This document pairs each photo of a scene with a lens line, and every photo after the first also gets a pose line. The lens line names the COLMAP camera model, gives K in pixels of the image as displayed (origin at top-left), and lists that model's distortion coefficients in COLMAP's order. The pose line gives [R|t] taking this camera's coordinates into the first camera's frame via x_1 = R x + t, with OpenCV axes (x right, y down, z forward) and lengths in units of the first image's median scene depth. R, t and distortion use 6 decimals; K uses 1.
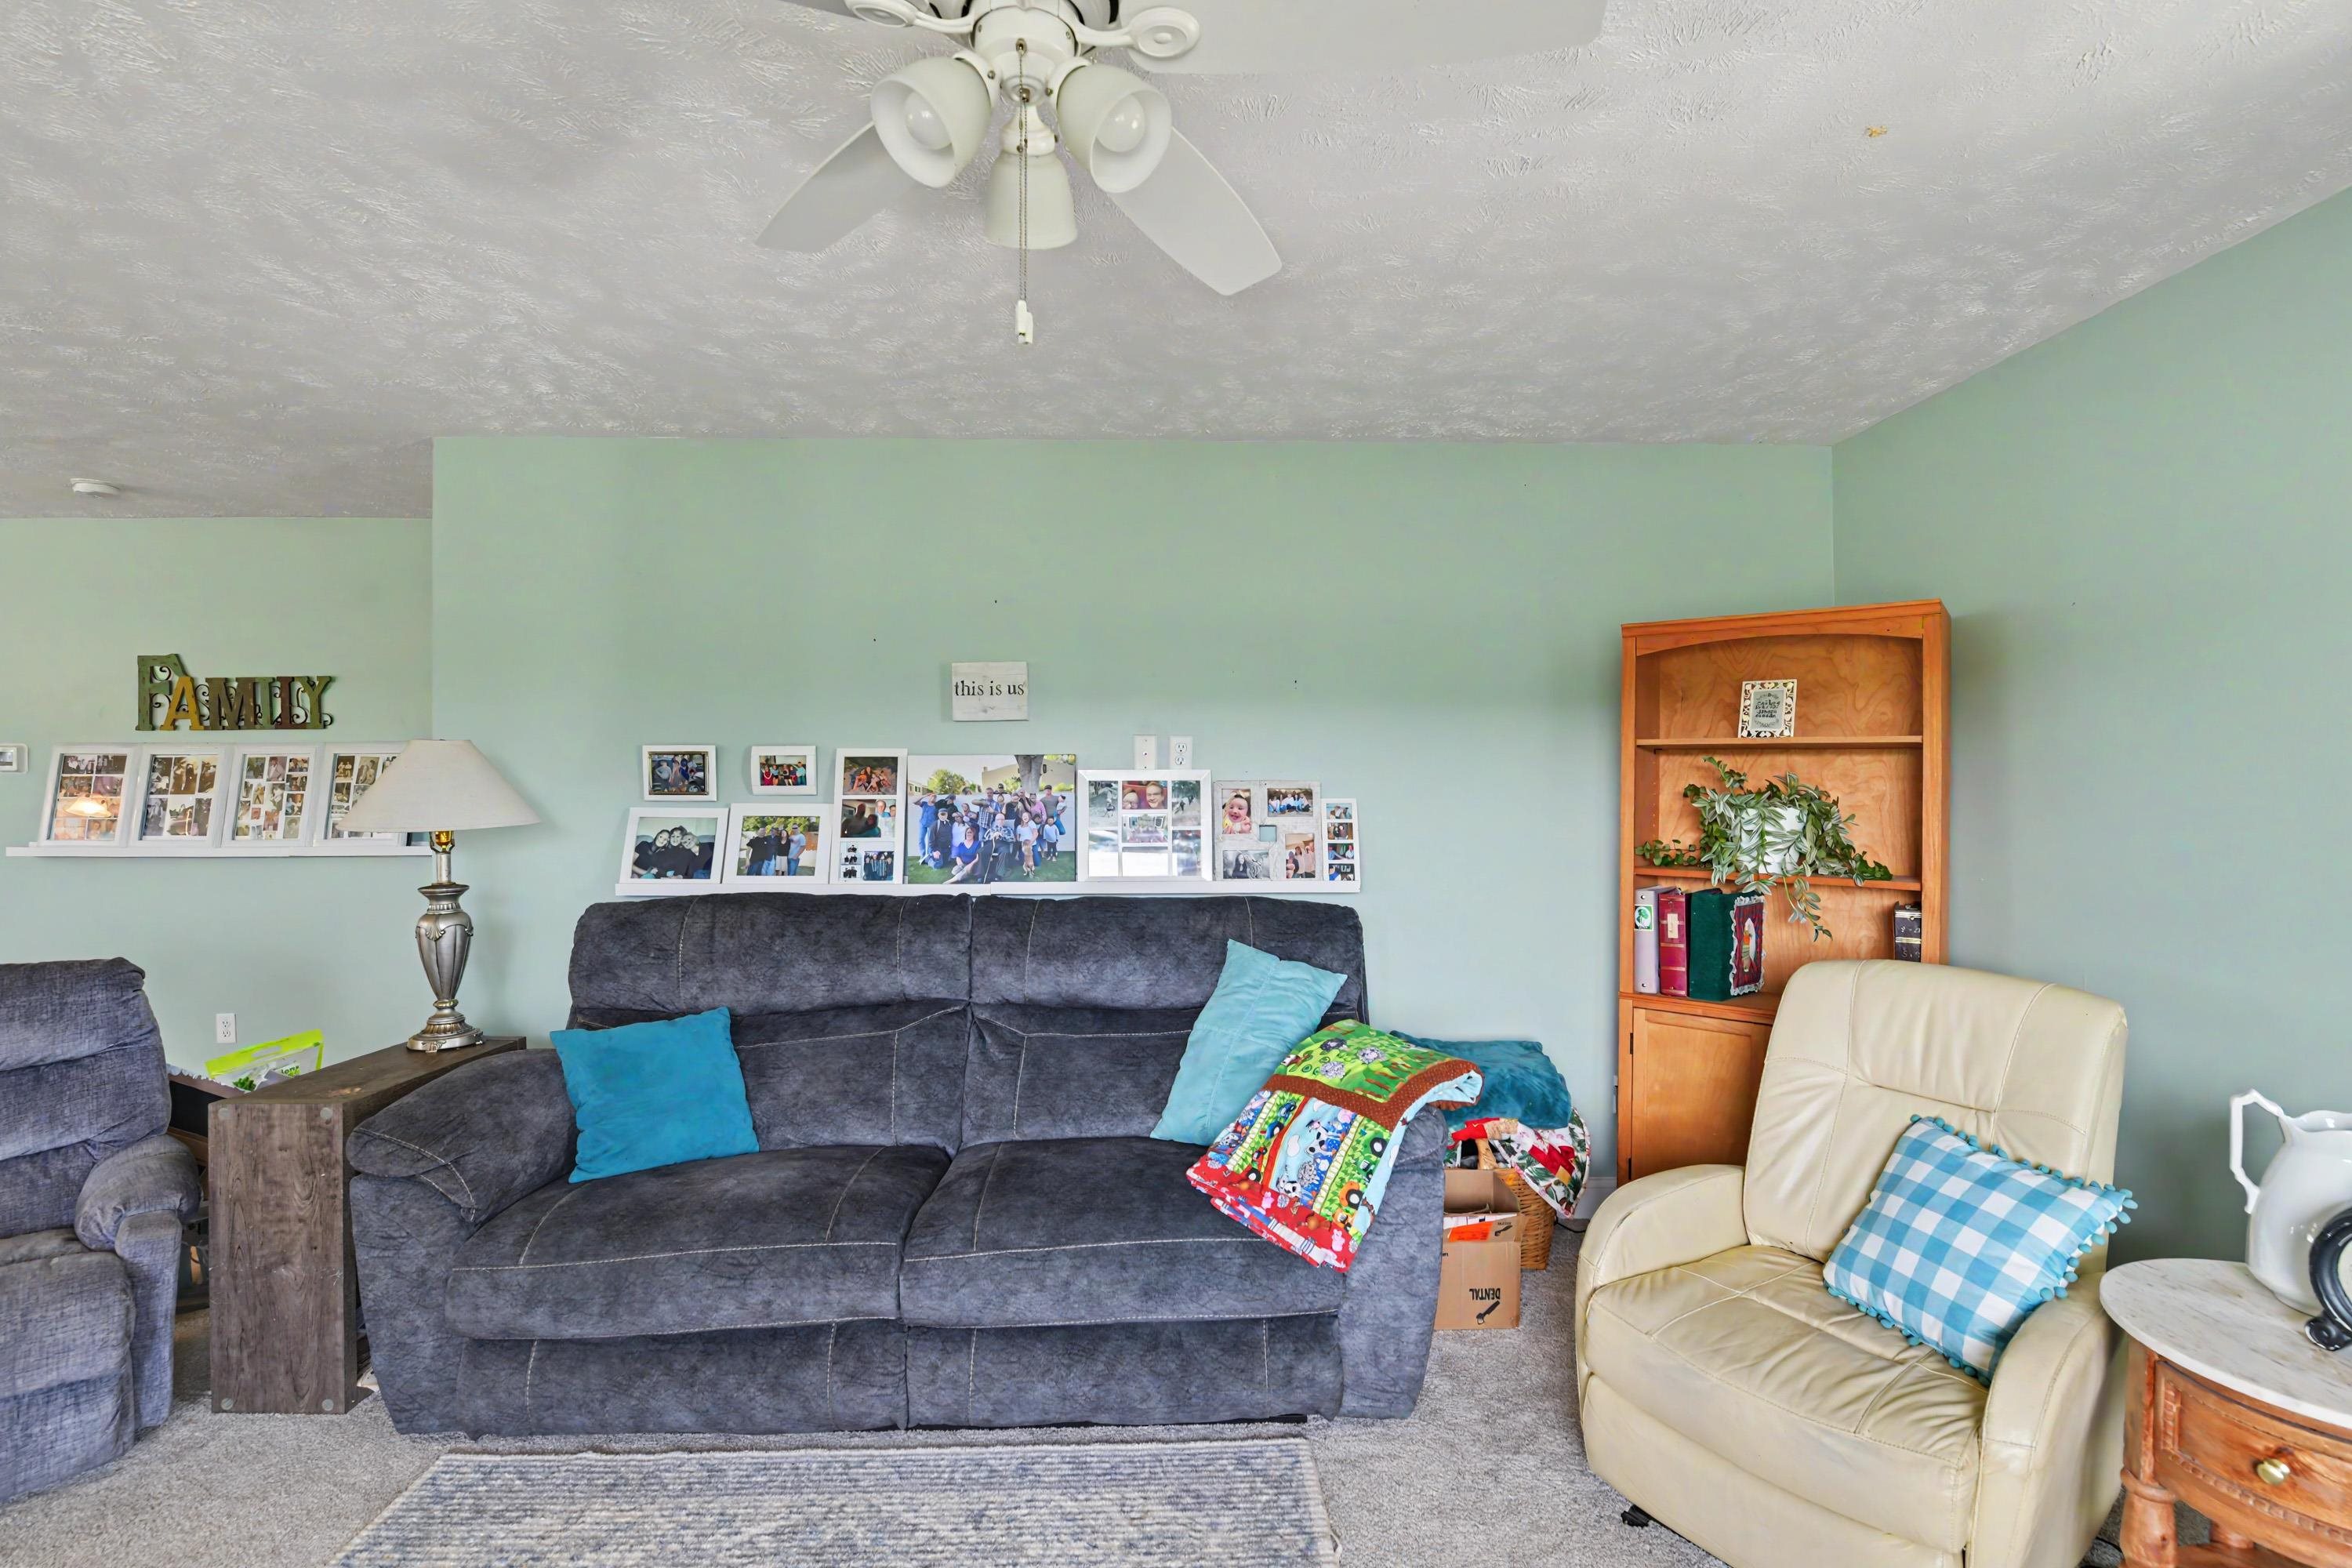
lens RADIAL K [[1083.6, 0, 1176.0], [0, 1083.6, 786.6], [0, 0, 1]] dist [-0.001815, -0.000198]
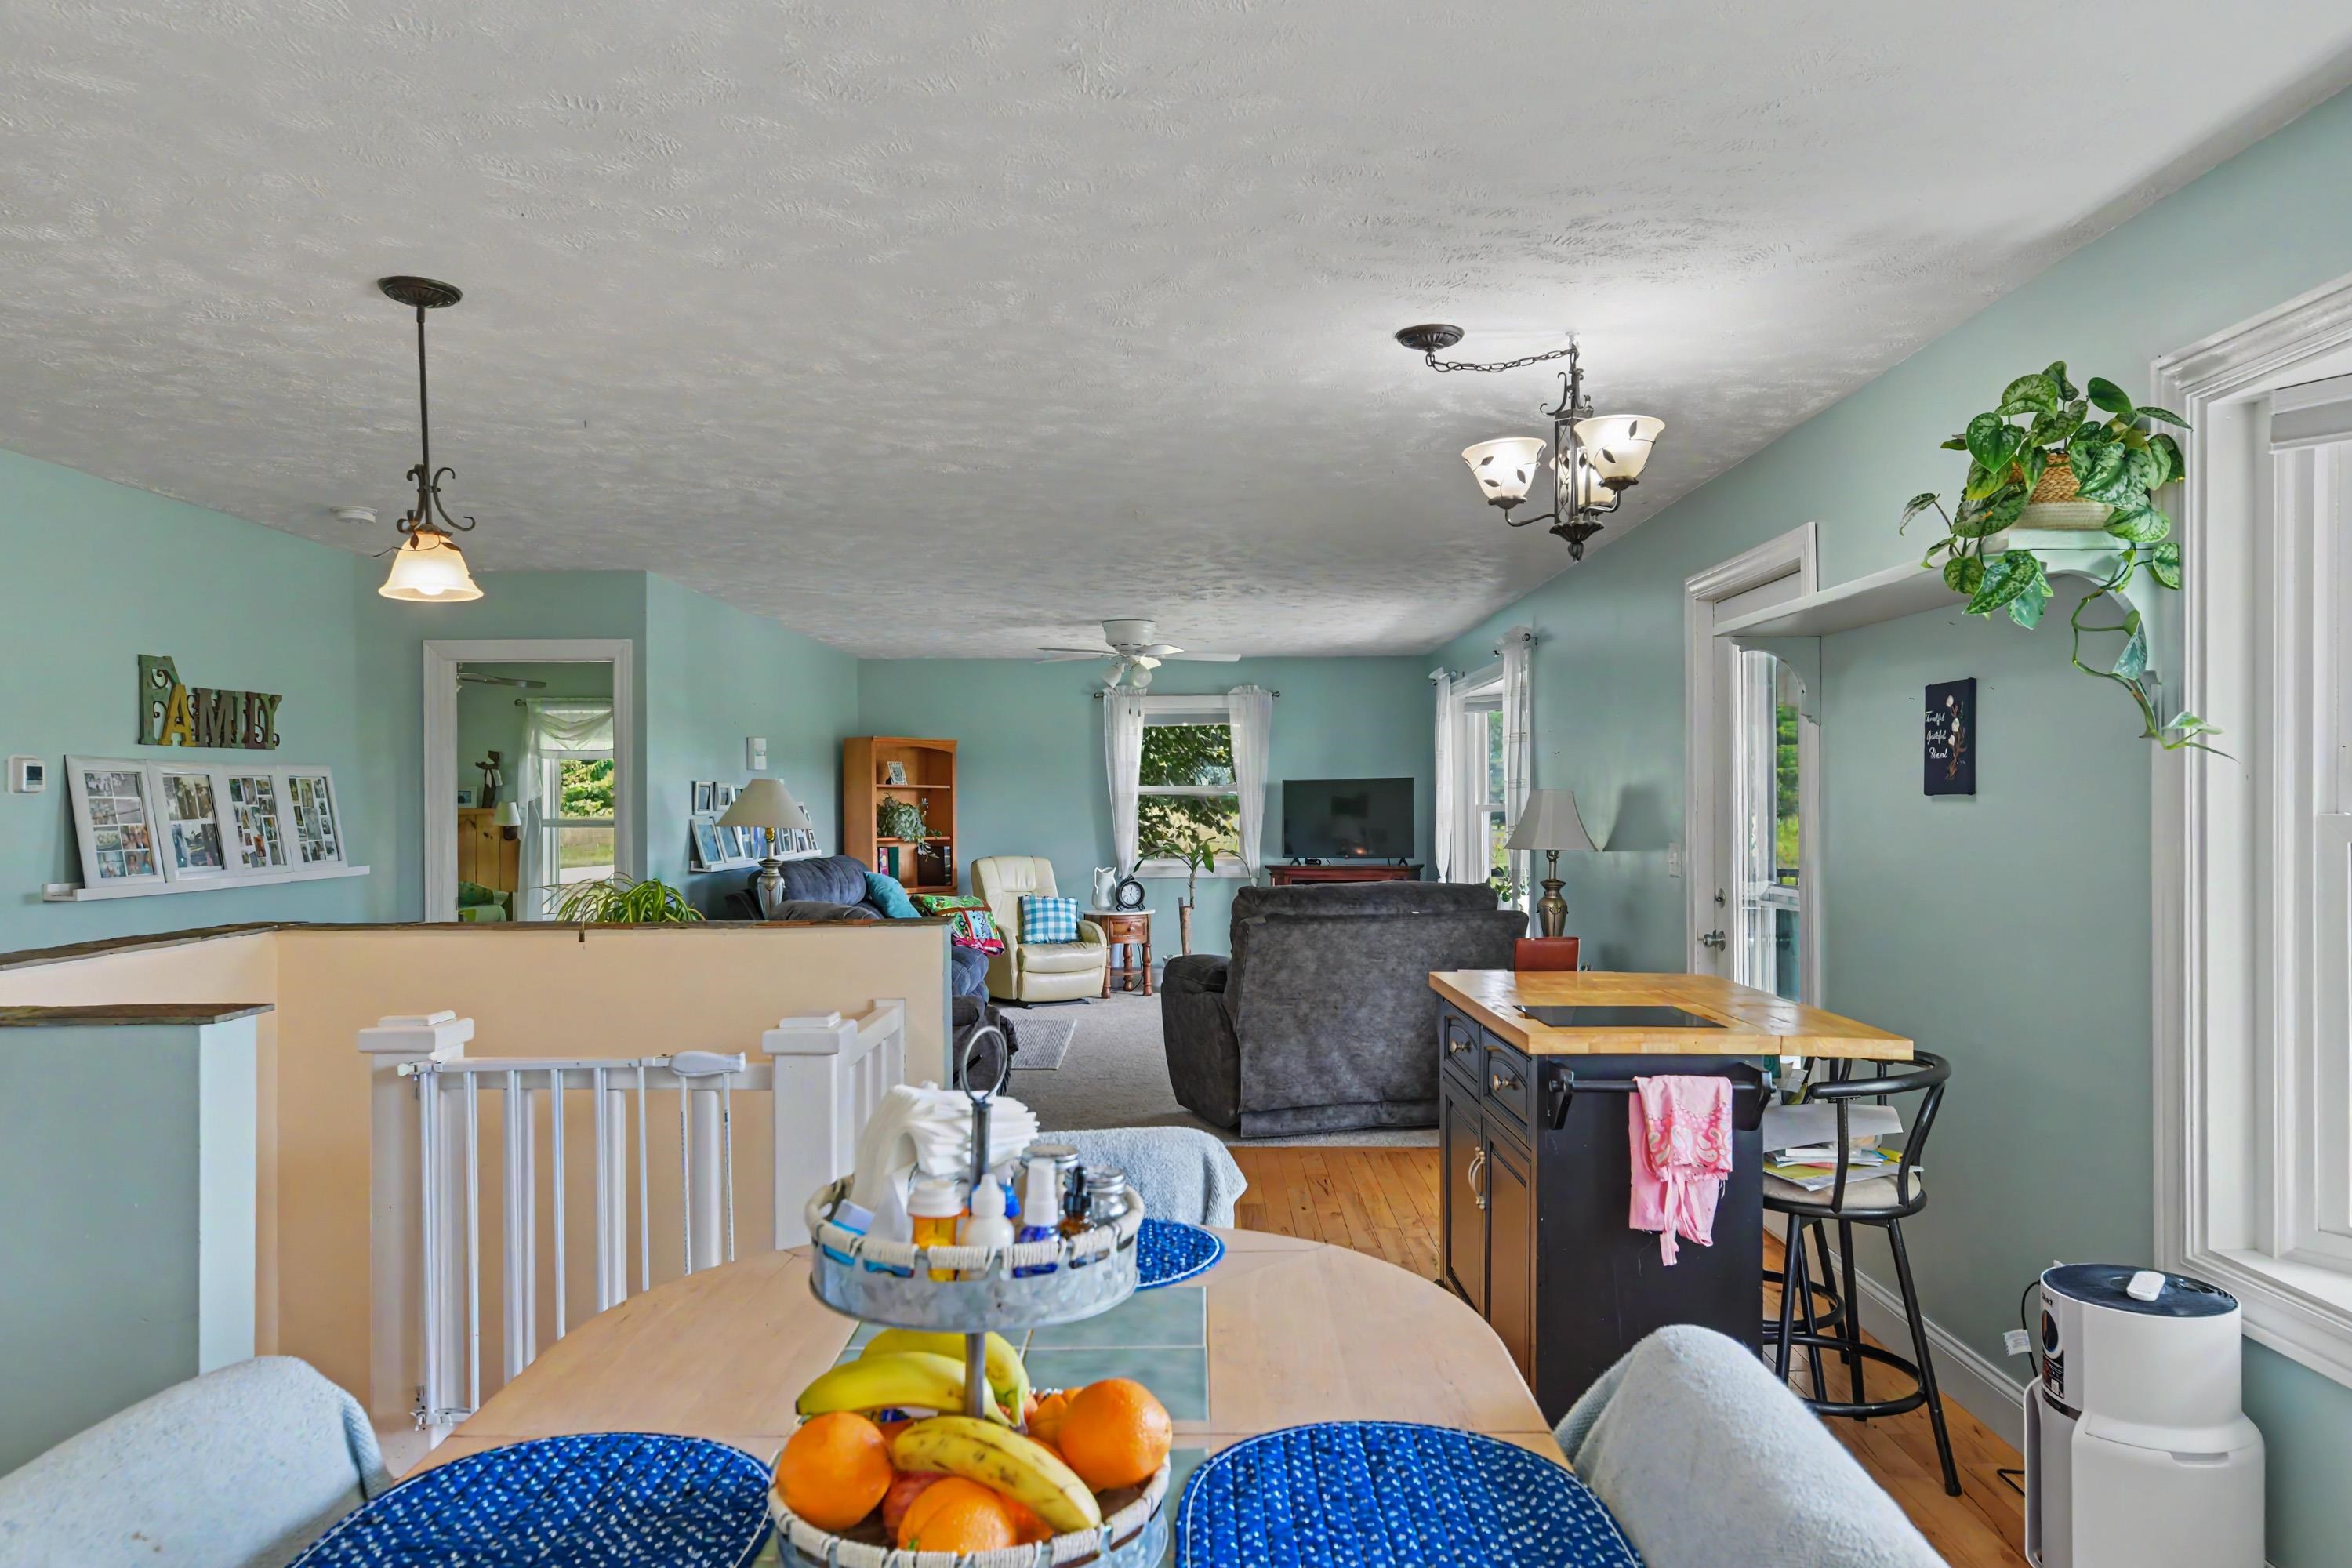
lens RADIAL K [[1487.8, 0, 1174.3], [0, 1487.8, 797.3], [0, 0, 1]] dist [-0.001680, -0.000107]
pose [[0.032171, 0.004834, 0.999471, -2.081530], [0.007962, 0.999955, -0.005093, 0.001806], [-0.999451, 0.008122, 0.032131, 0.163140]]
